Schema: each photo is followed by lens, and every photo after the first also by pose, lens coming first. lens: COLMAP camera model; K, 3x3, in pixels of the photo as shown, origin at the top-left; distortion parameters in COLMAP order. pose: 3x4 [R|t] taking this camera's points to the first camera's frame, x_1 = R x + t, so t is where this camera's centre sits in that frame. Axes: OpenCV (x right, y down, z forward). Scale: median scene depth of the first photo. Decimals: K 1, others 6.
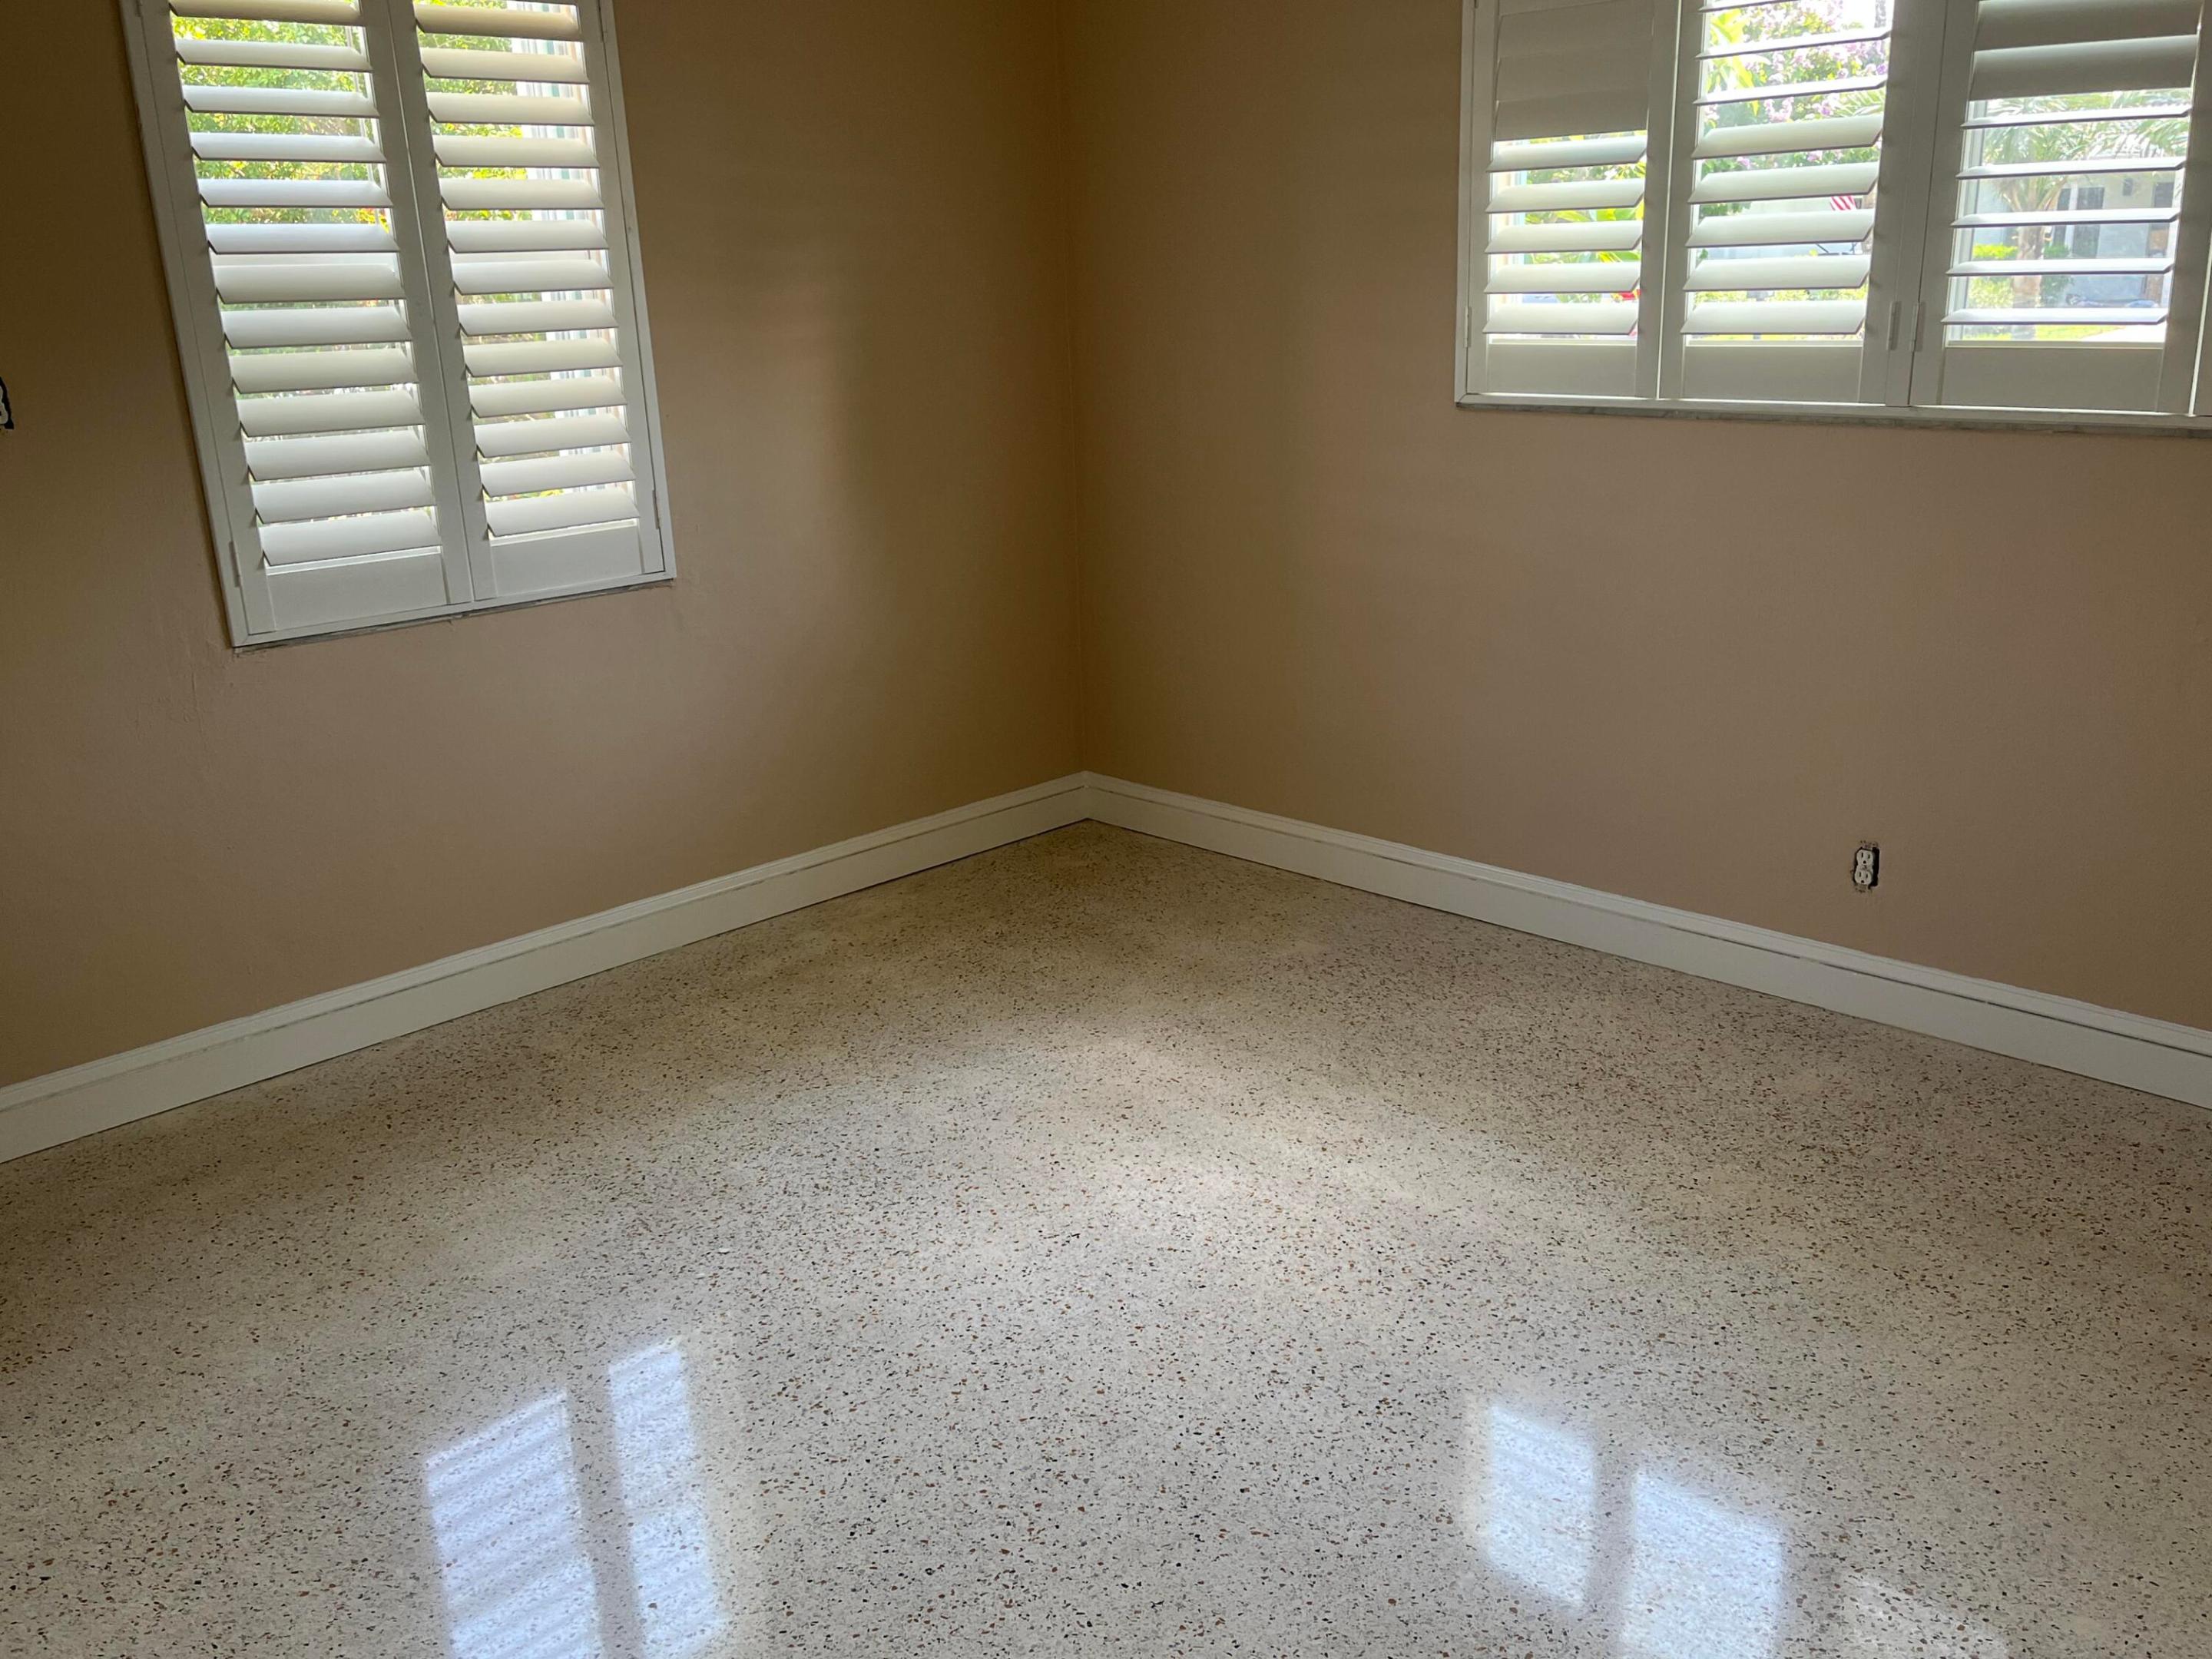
lens RADIAL K [[1868.5, 0, 1127.6], [0, 1868.5, 841.9], [0, 0, 1]] dist [0.042640, -0.001154]
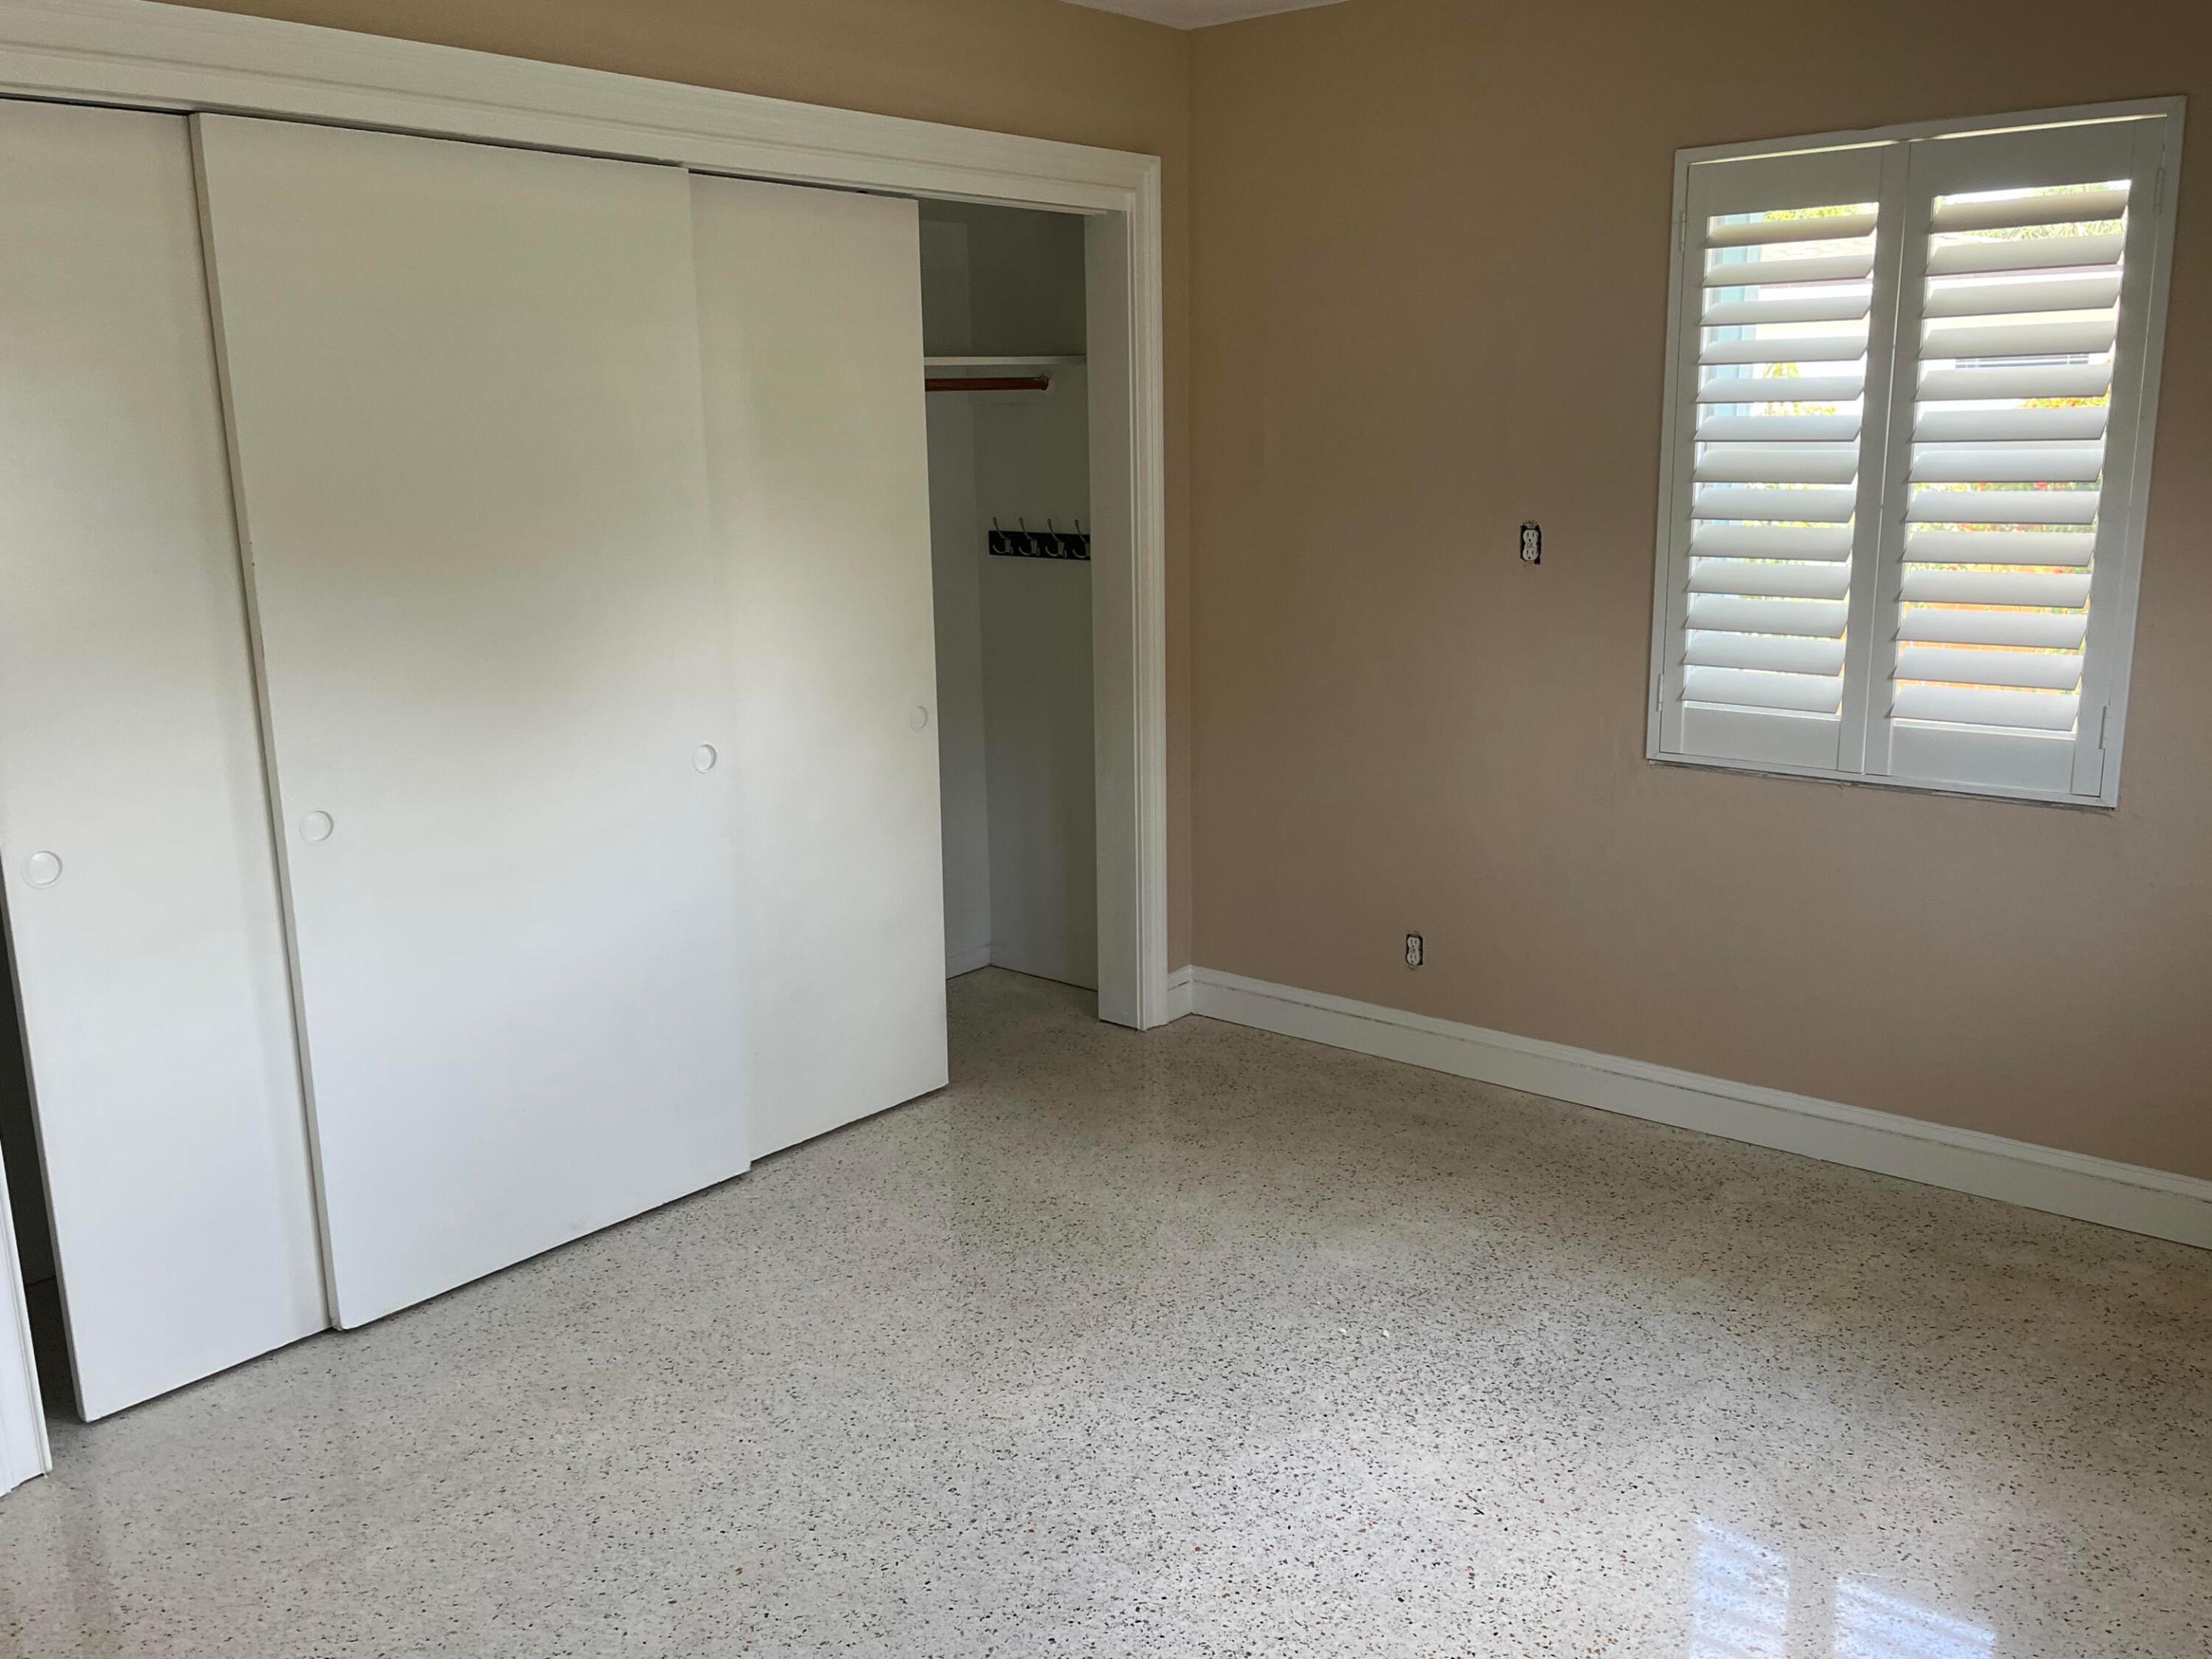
lens RADIAL K [[1868.5, 0, 1127.6], [0, 1868.5, 841.9], [0, 0, 1]] dist [0.042640, -0.001154]
pose [[0.088505, 0.249521, -0.964316, 0.622011], [-0.283828, 0.934298, 0.215704, -0.203906], [0.954782, 0.254609, 0.153511, 0.480261]]
